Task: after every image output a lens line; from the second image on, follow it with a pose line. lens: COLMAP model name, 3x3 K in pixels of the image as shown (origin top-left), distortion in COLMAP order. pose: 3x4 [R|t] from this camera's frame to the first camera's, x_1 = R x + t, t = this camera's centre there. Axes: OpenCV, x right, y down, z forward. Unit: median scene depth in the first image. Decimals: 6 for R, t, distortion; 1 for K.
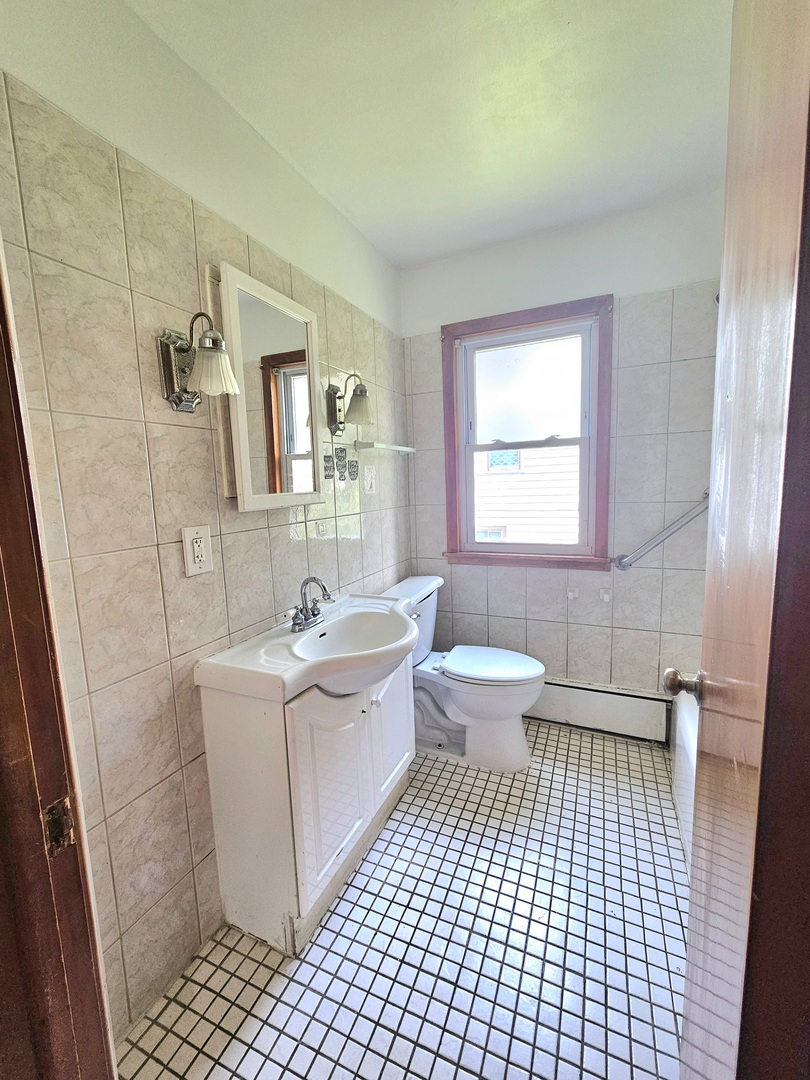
lens RADIAL K [[446.8, 0, 405.6], [0, 446.8, 538.7], [0, 0, 1]] dist [0.000066, 0.000472]
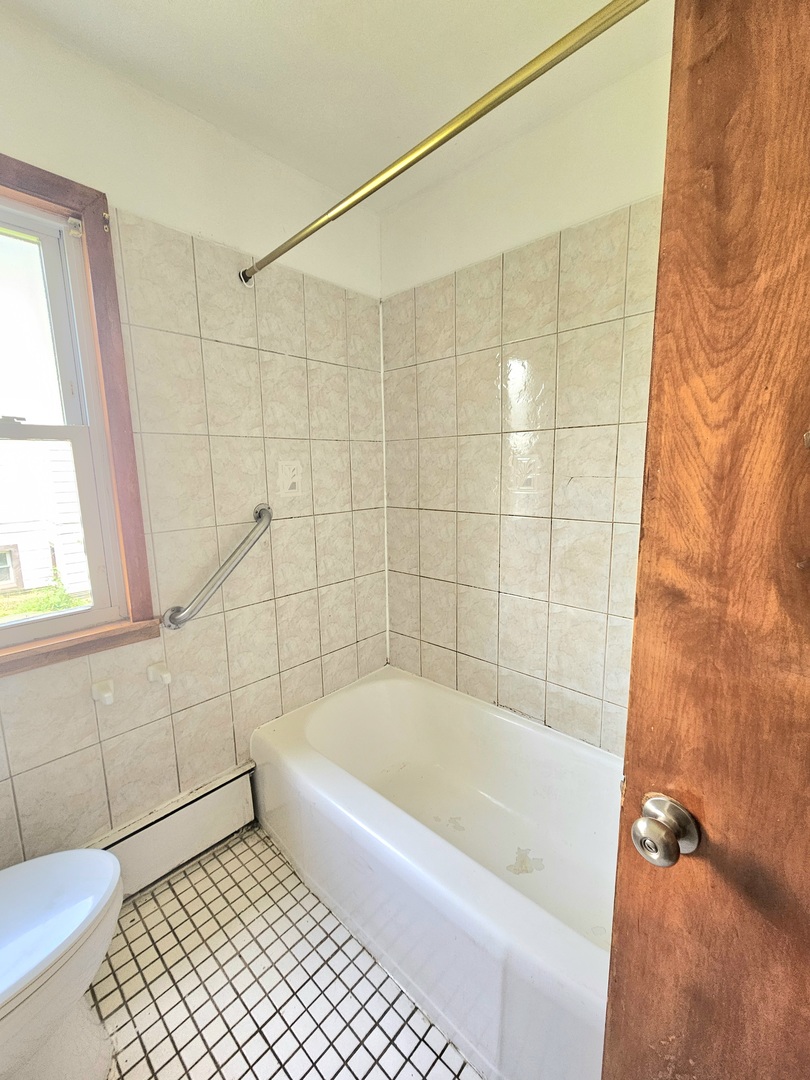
lens RADIAL K [[446.8, 0, 405.7], [0, 446.8, 539.8], [0, 0, 1]] dist [0.000066, 0.000472]
pose [[0.329853, -0.121019, 0.936243, -0.026103], [0.123747, 0.988734, 0.084206, -0.081030], [-0.935886, 0.088082, 0.341113, 0.432662]]
